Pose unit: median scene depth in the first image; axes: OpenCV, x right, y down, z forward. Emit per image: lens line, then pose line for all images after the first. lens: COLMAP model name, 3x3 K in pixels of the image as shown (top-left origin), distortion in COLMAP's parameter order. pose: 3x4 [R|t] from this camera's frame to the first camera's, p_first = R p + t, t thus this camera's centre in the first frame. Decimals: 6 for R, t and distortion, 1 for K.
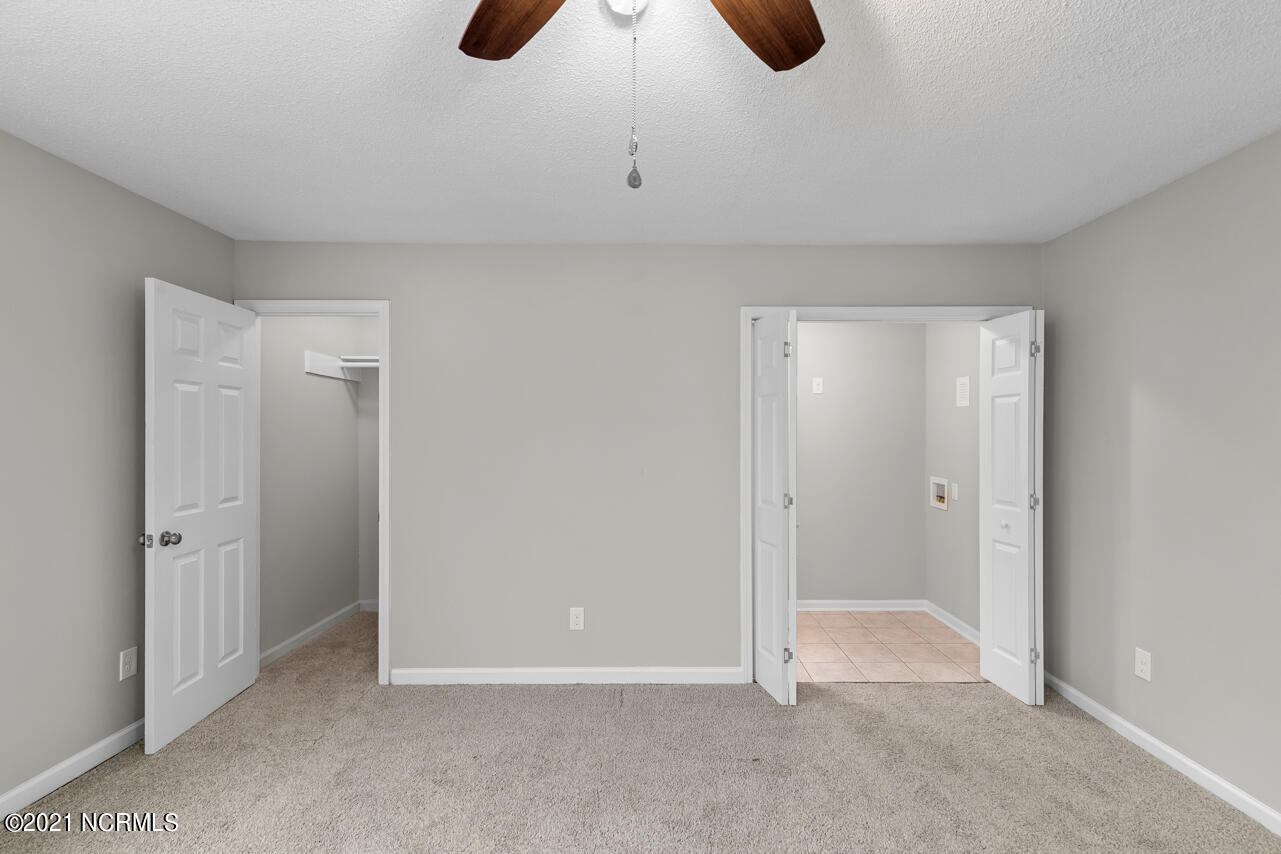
lens RADIAL K [[586.1, 0, 649.9], [0, 586.1, 437.2], [0, 0, 1]] dist [0.009522, -0.000788]
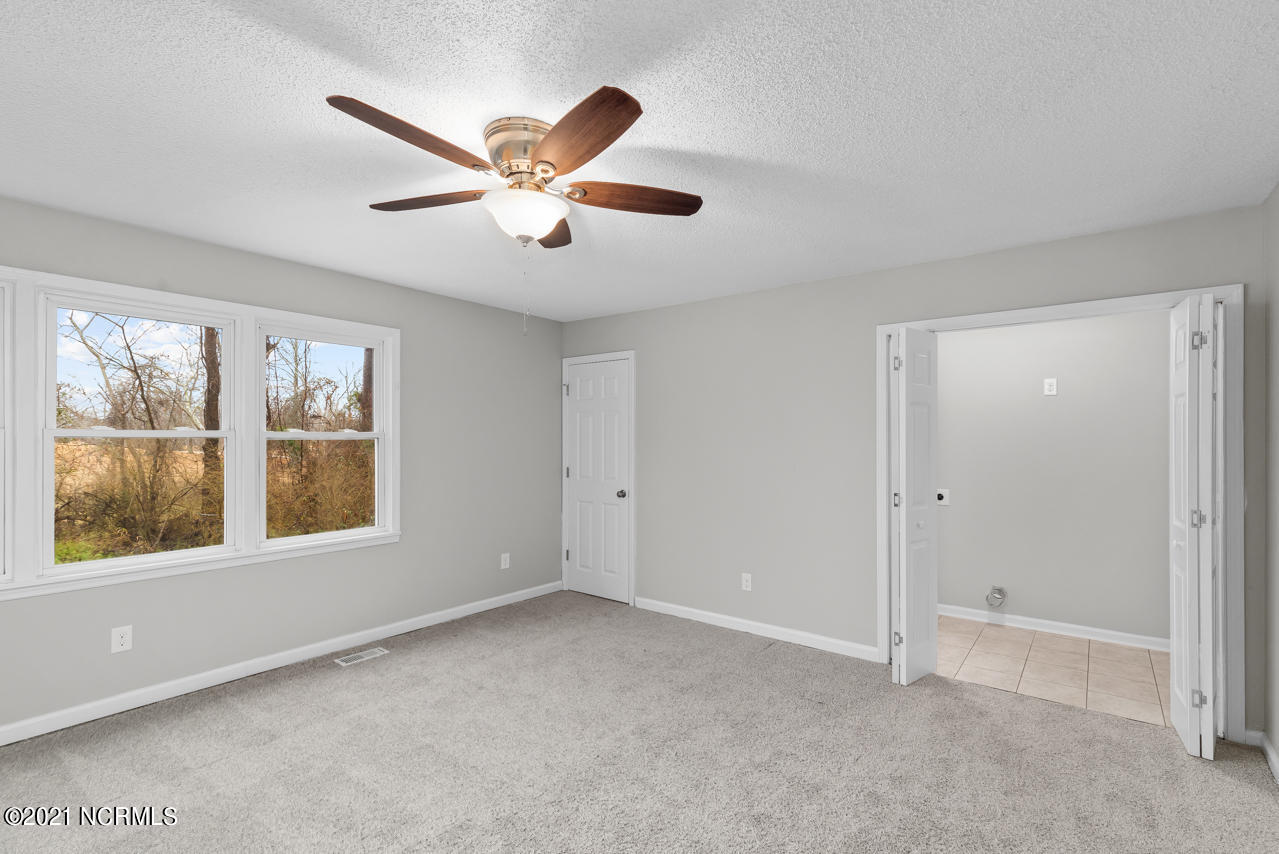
lens RADIAL K [[585.2, 0, 648.9], [0, 585.2, 437.1], [0, 0, 1]] dist [0.009522, -0.000788]
pose [[0.788747, -0.000795, -0.614717, 0.504267], [-0.004292, 0.999968, -0.006801, 0.000143], [0.614703, 0.008003, 0.788718, -0.153980]]
